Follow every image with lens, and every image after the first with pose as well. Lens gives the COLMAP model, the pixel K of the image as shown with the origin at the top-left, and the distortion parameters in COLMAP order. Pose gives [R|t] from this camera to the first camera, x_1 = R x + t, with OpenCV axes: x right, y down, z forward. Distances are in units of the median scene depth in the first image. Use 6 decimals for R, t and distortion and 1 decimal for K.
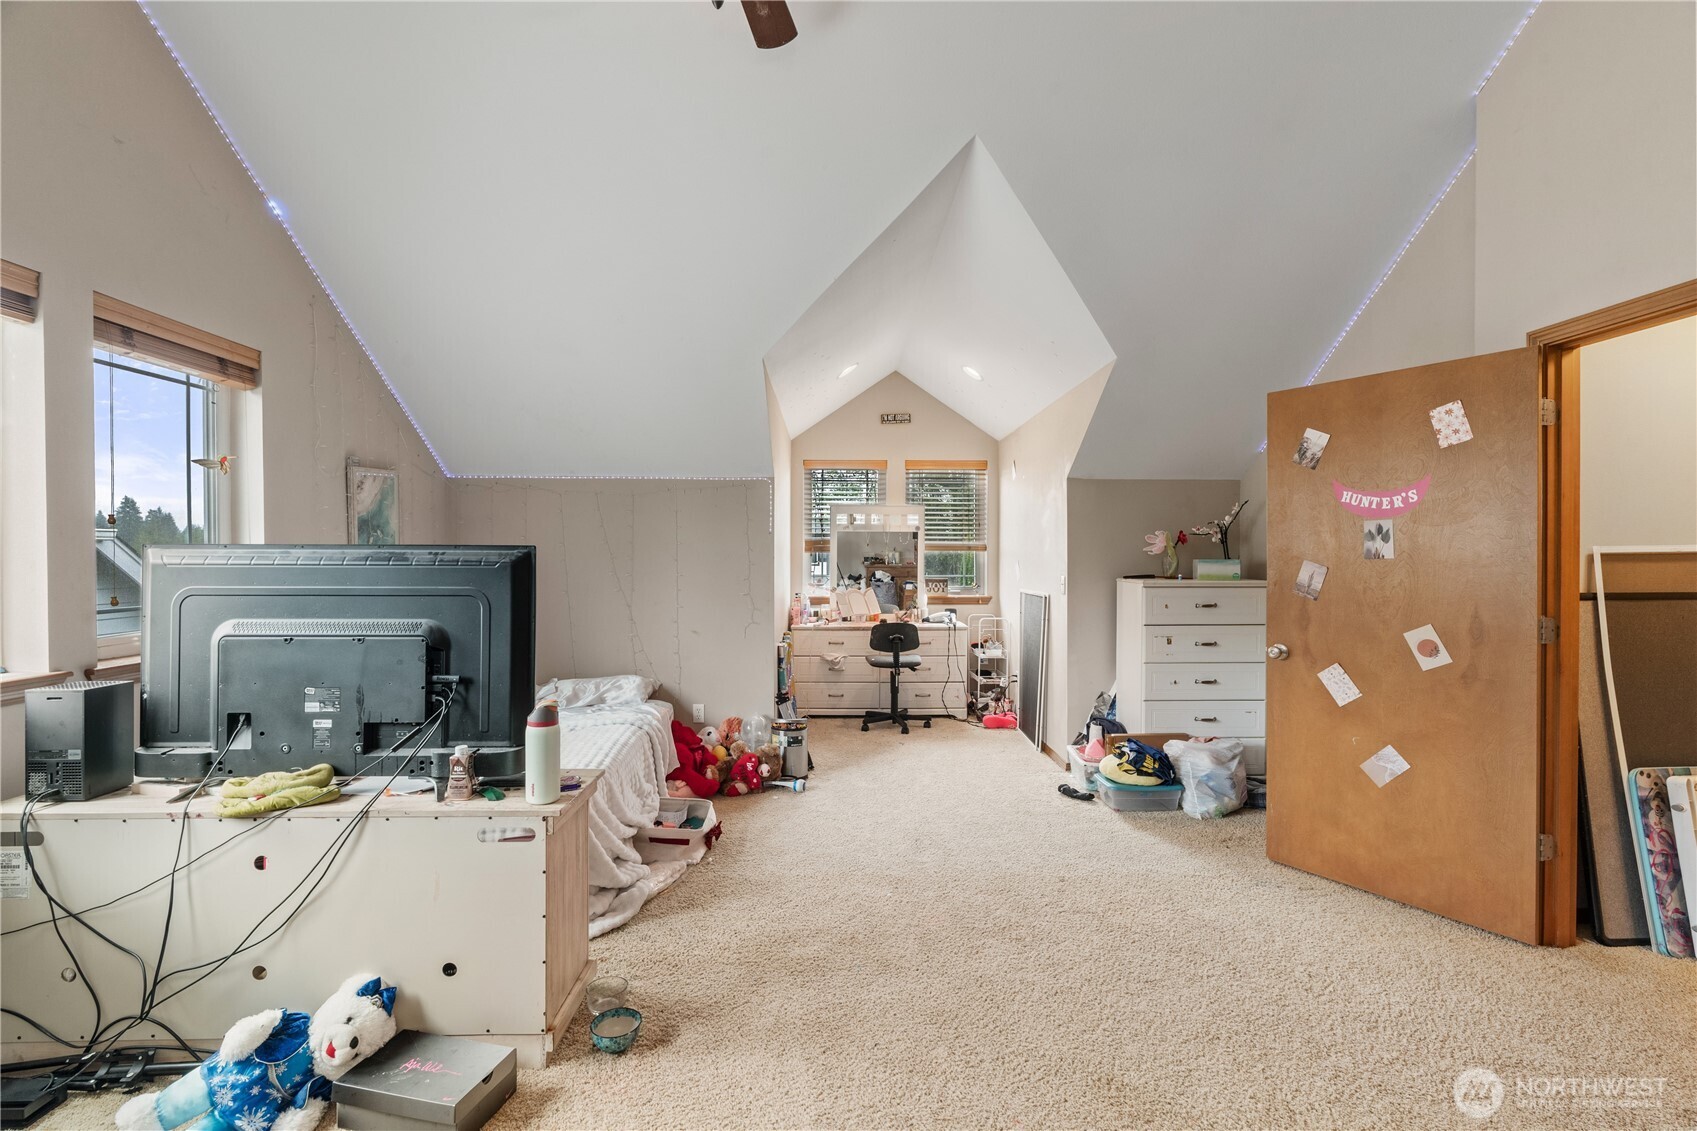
lens RADIAL K [[766.6, 0, 852.5], [0, 766.6, 558.7], [0, 0, 1]] dist [-0.003024, 0.000387]
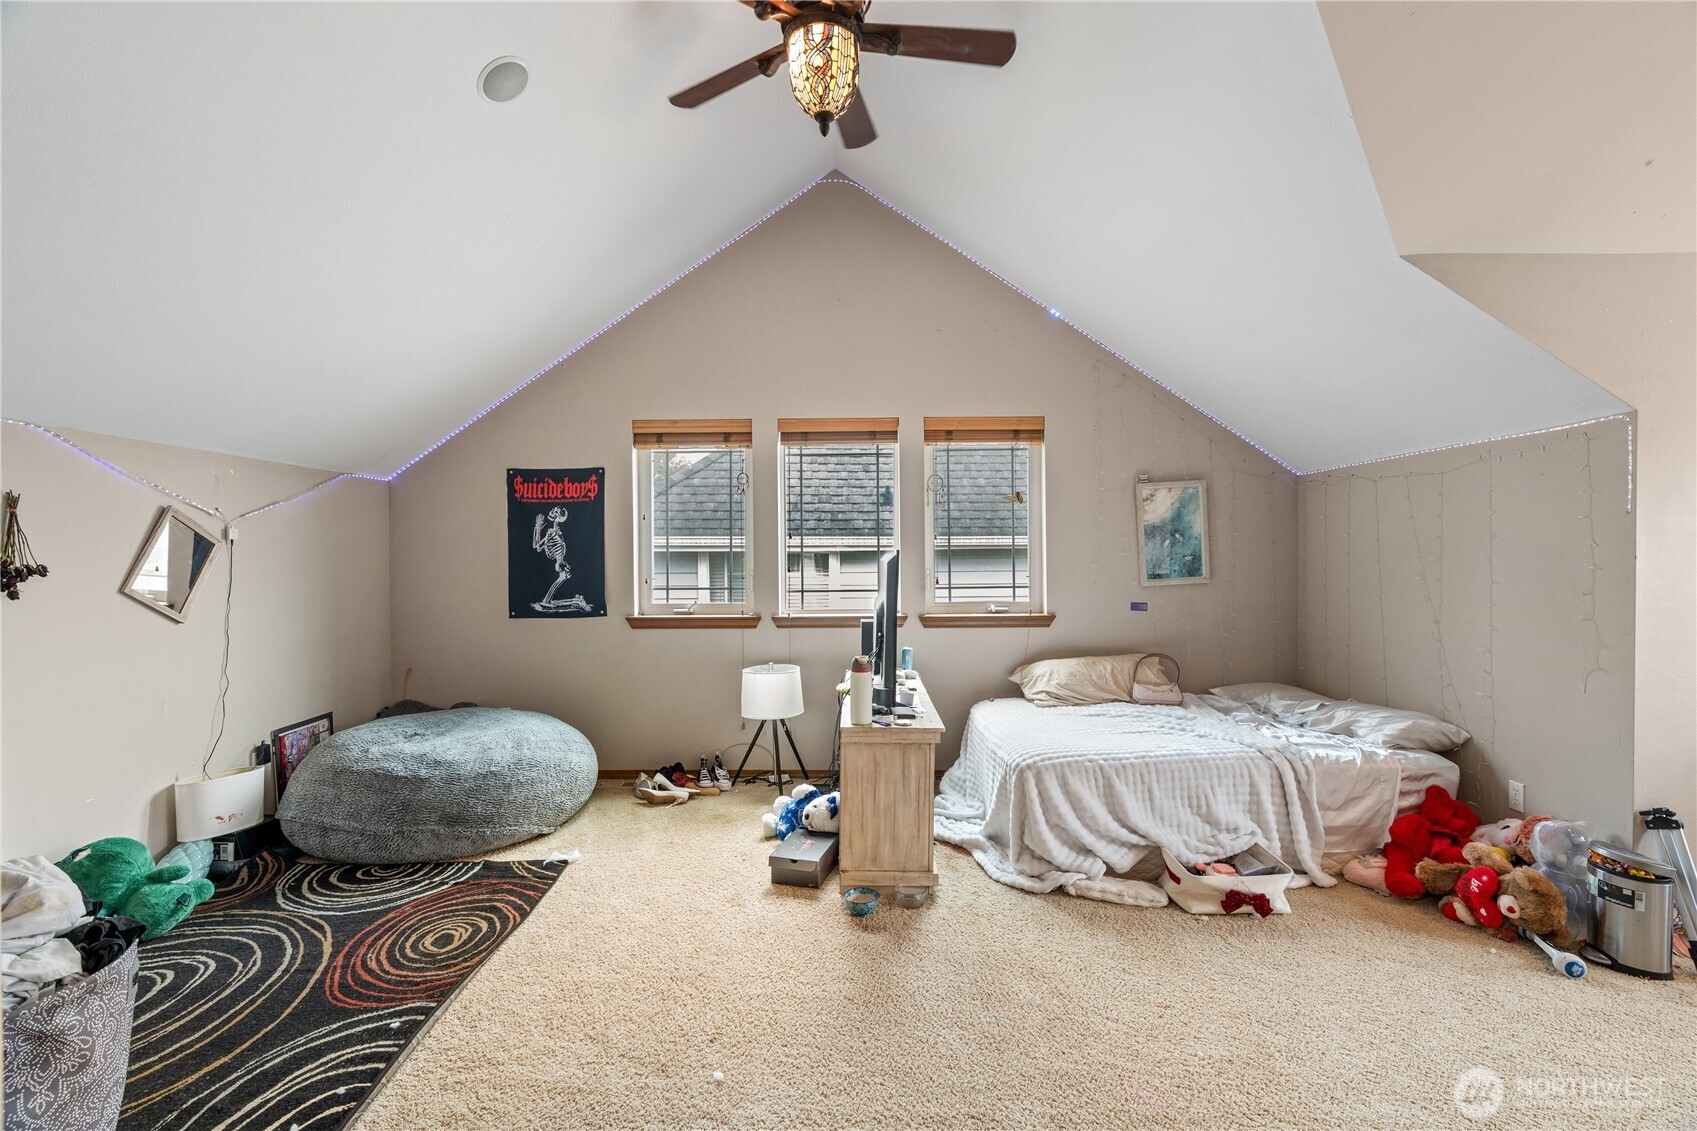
lens RADIAL K [[766.6, 0, 839.9], [0, 766.6, 563.8], [0, 0, 1]] dist [-0.003024, 0.000387]
pose [[-0.056581, 0.006844, -0.998375, 0.600084], [0.003032, 0.999973, 0.006683, -0.001417], [0.998393, -0.002649, -0.056600, 0.583464]]
